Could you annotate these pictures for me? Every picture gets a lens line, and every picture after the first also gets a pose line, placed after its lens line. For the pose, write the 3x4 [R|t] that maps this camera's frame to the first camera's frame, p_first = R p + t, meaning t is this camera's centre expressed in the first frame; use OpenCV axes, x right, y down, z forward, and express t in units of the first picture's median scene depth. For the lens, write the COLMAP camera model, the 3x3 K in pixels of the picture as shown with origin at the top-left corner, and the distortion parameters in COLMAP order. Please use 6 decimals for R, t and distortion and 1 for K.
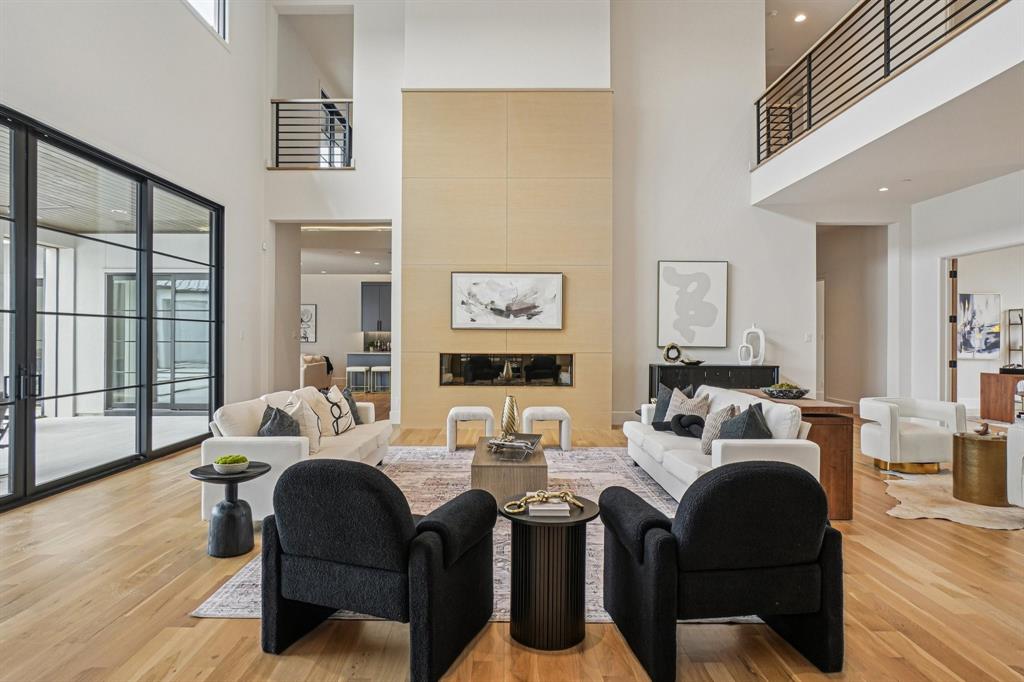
lens RADIAL K [[577.6, 0, 501.5], [0, 577.6, 337.1], [0, 0, 1]] dist [-0.014334, 0.003418]
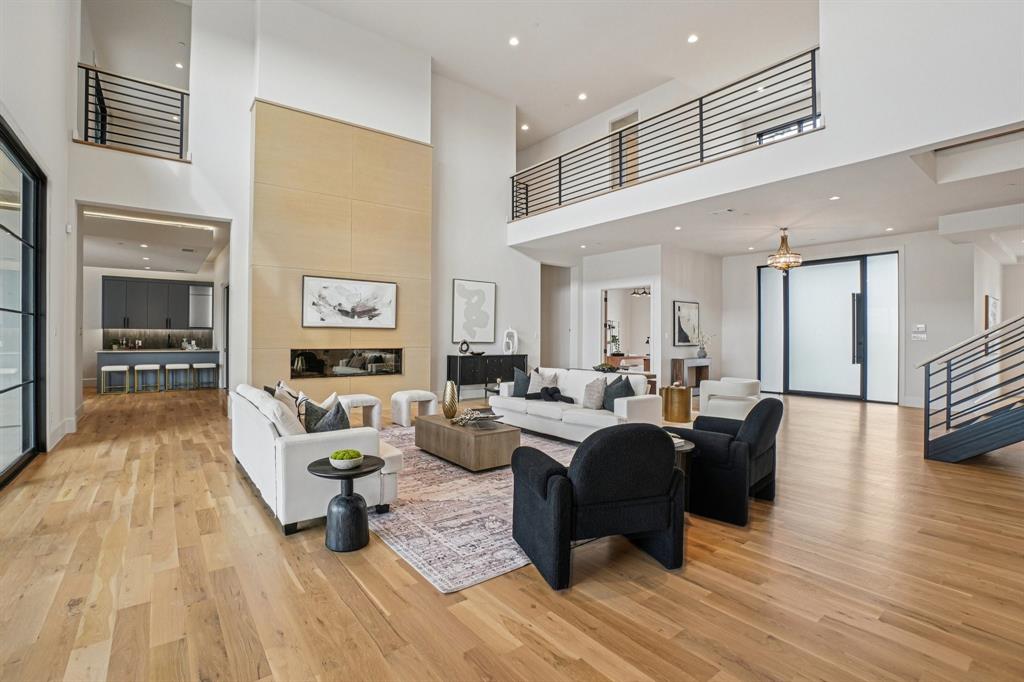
lens RADIAL K [[458.0, 0, 489.2], [0, 458.0, 338.7], [0, 0, 1]] dist [-0.042863, 0.009916]
pose [[0.805960, -0.000750, 0.591969, -0.298964], [-0.002911, 0.999982, 0.005230, 0.002557], [-0.591963, -0.005939, 0.805944, 0.085043]]
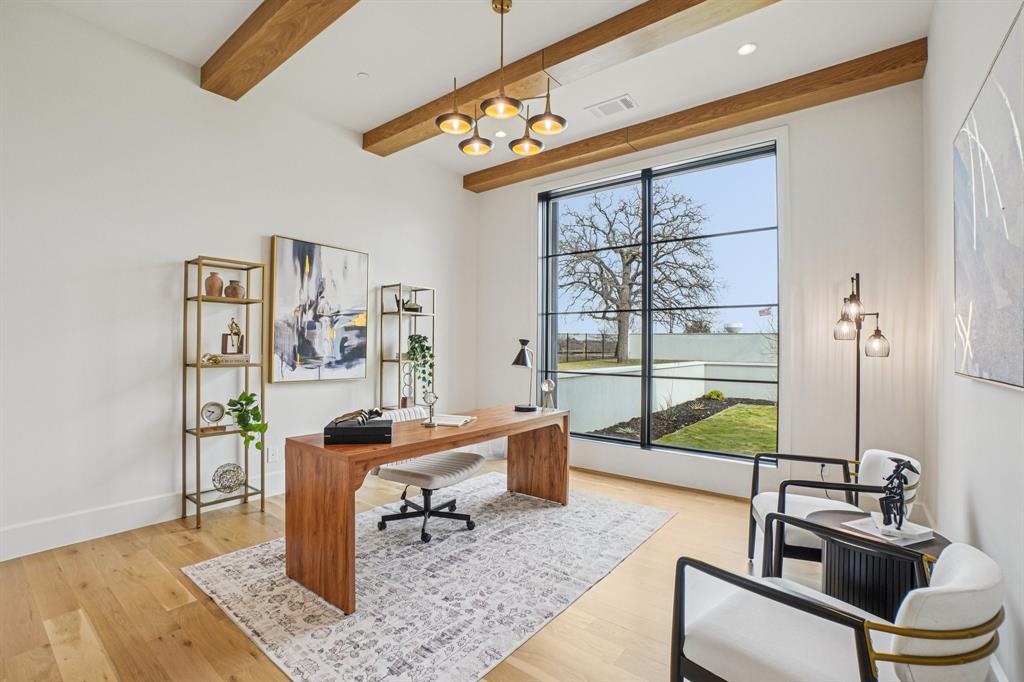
lens RADIAL K [[458.0, 0, 506.8], [0, 458.0, 343.3], [0, 0, 1]] dist [-0.042863, 0.009916]
pose [[0.602473, 0.009916, 0.798078, 0.778448], [-0.010140, 0.999937, -0.004769, 0.008488], [-0.798075, -0.005219, 0.602536, 0.818757]]
